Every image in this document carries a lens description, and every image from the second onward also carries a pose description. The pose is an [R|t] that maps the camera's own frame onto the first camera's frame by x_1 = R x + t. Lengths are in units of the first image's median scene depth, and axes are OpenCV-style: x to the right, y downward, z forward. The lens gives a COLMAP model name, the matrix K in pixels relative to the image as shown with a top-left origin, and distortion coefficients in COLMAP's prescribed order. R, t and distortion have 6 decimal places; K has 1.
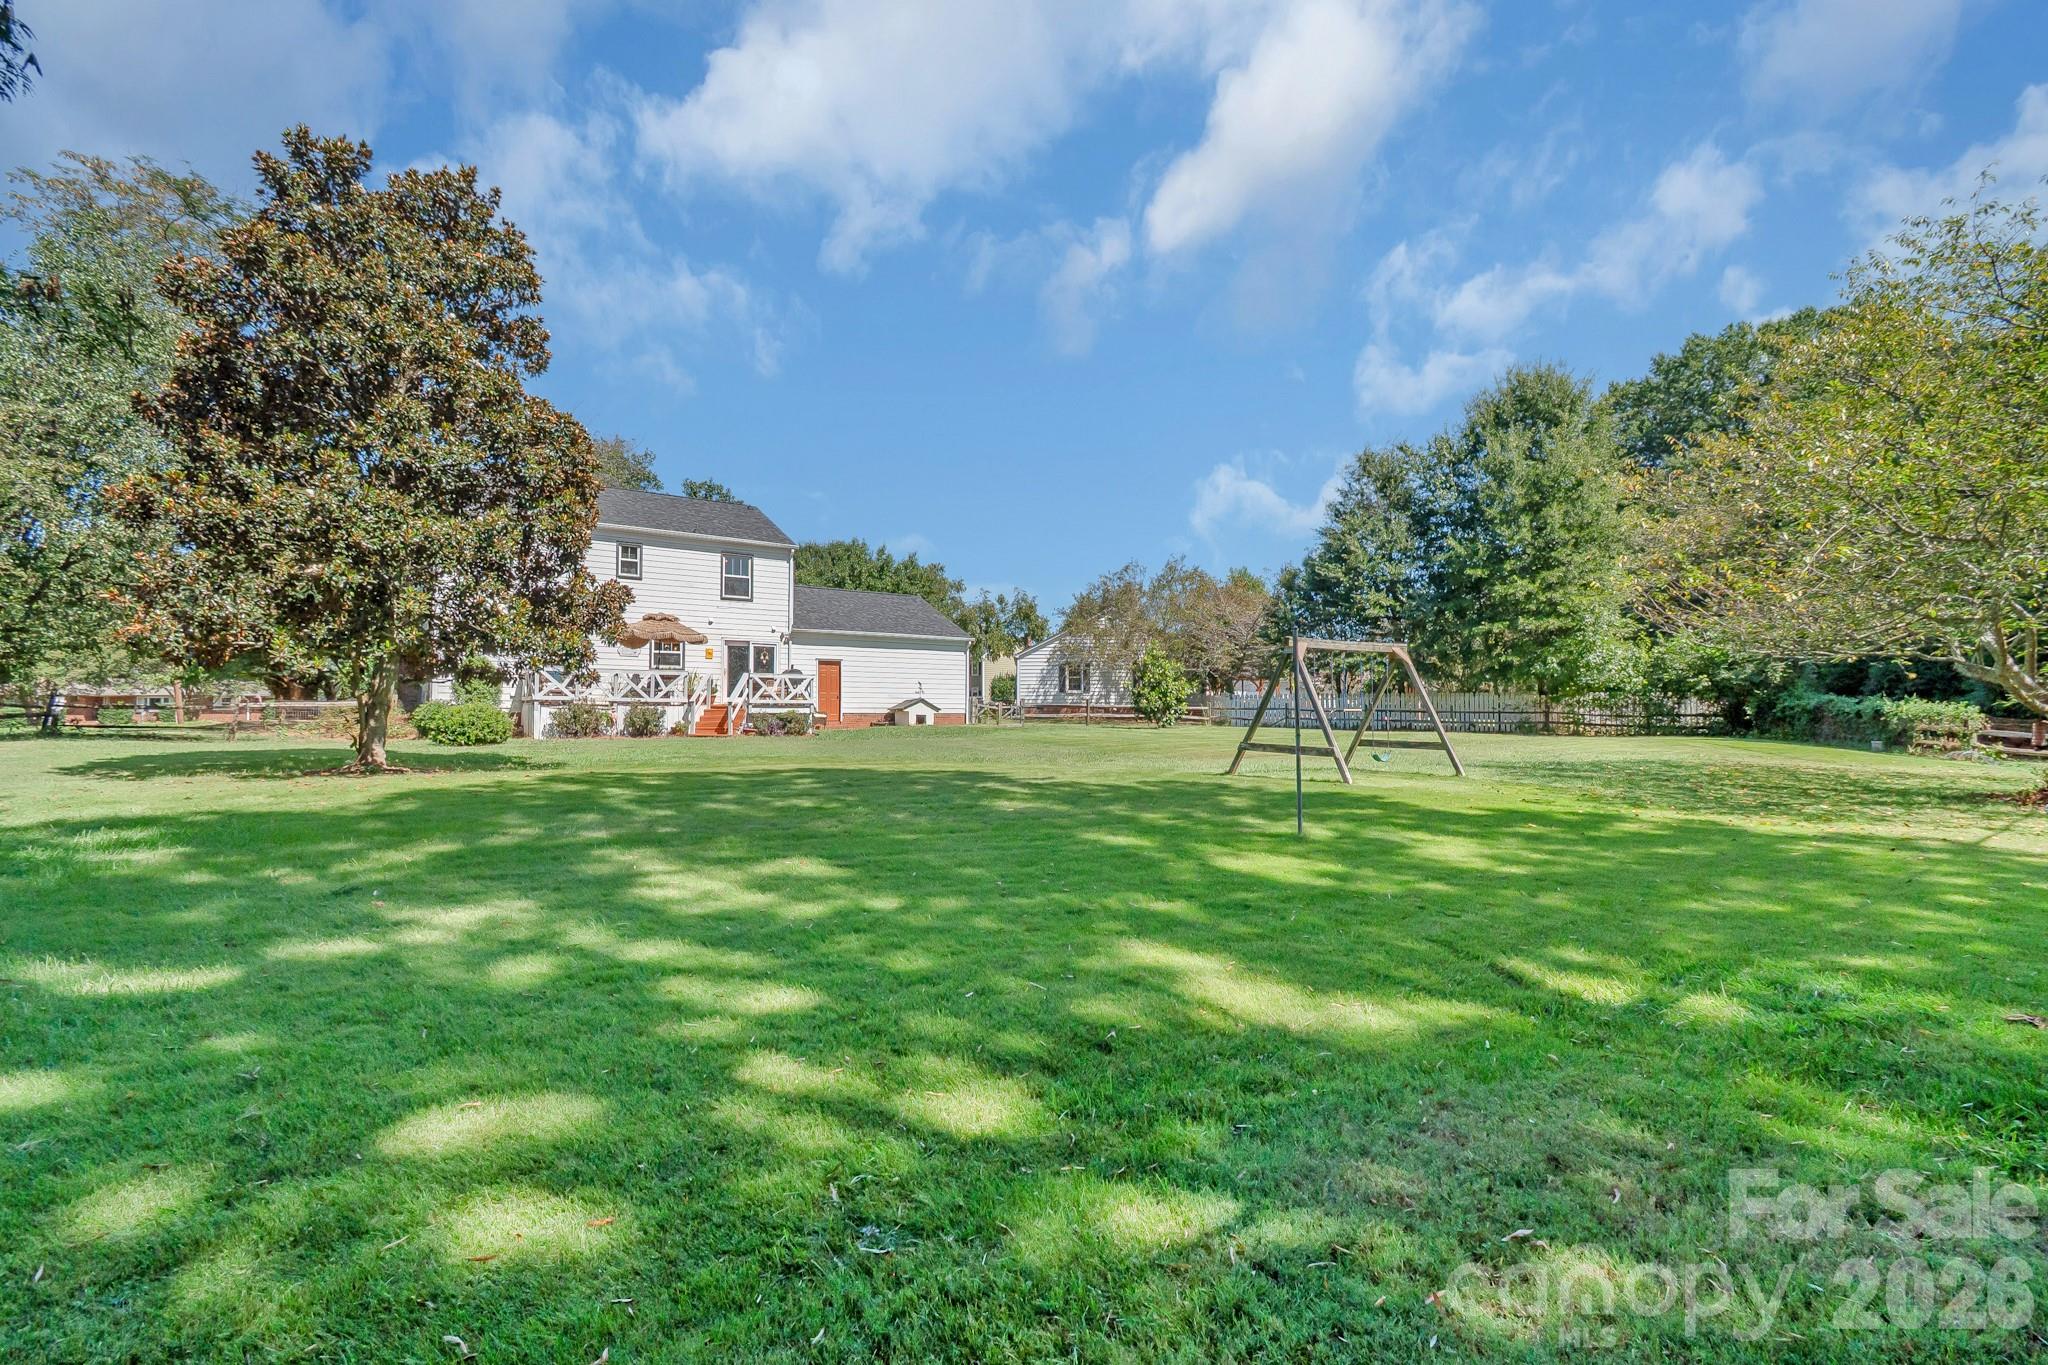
lens RADIAL K [[916.2, 0, 1024.0], [0, 916.2, 682.5], [0, 0, 1]] dist [-0.000261, -0.001004]
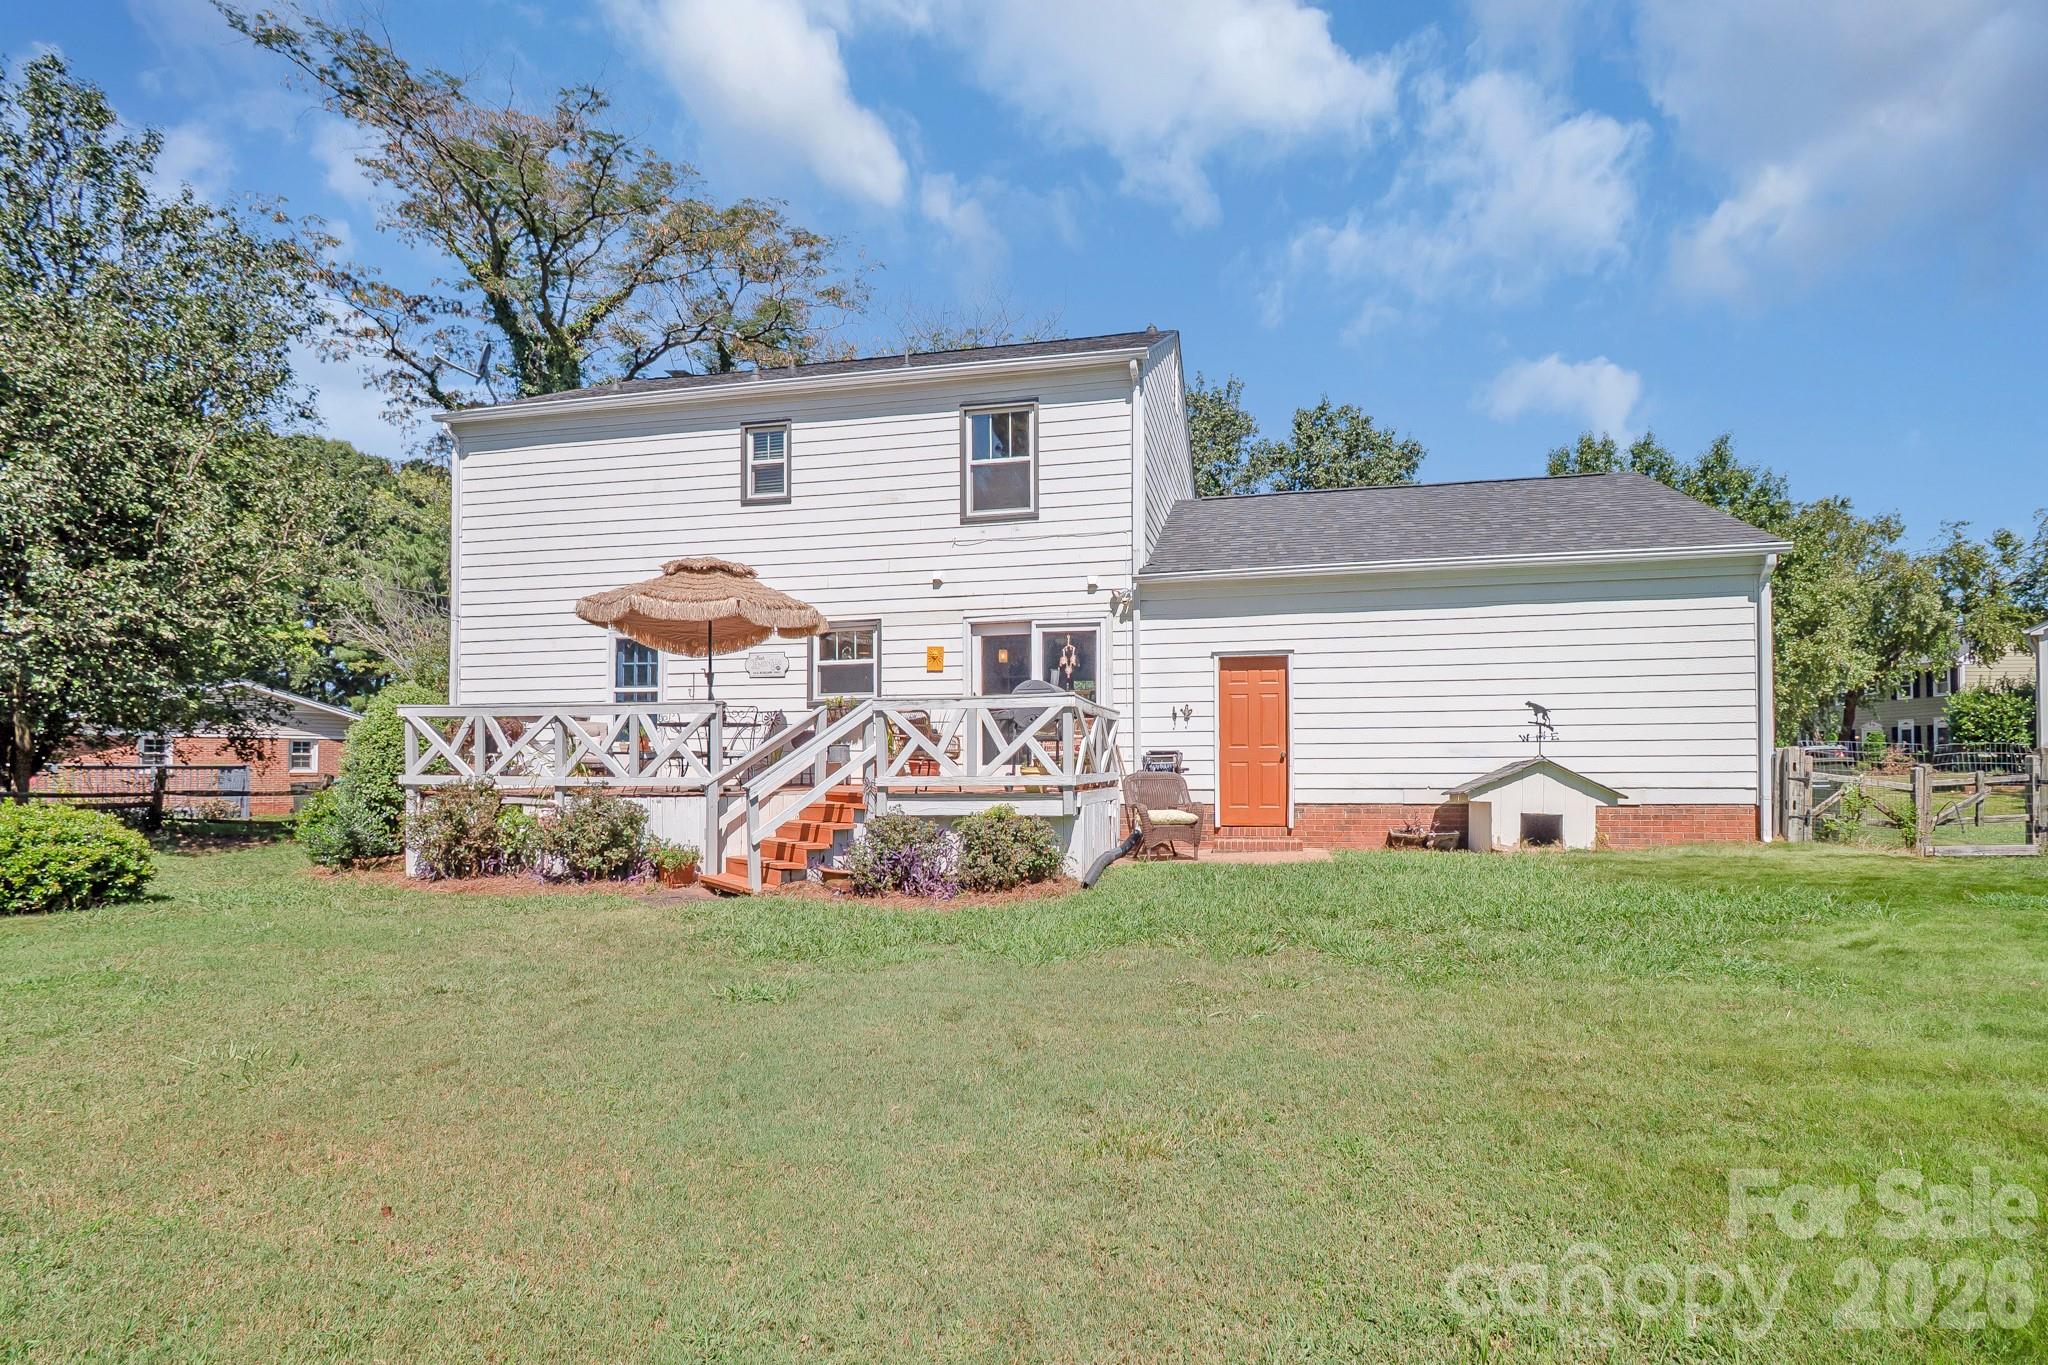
lens RADIAL K [[921.5, 0, 1104.1], [0, 921.5, 733.0], [0, 0, 1]] dist [0.001326, -0.000176]
pose [[0.684174, -0.029620, -0.728717, 0.008092], [0.033132, 0.999406, -0.009516, 0.008654], [0.728565, -0.017633, 0.684749, 0.804165]]
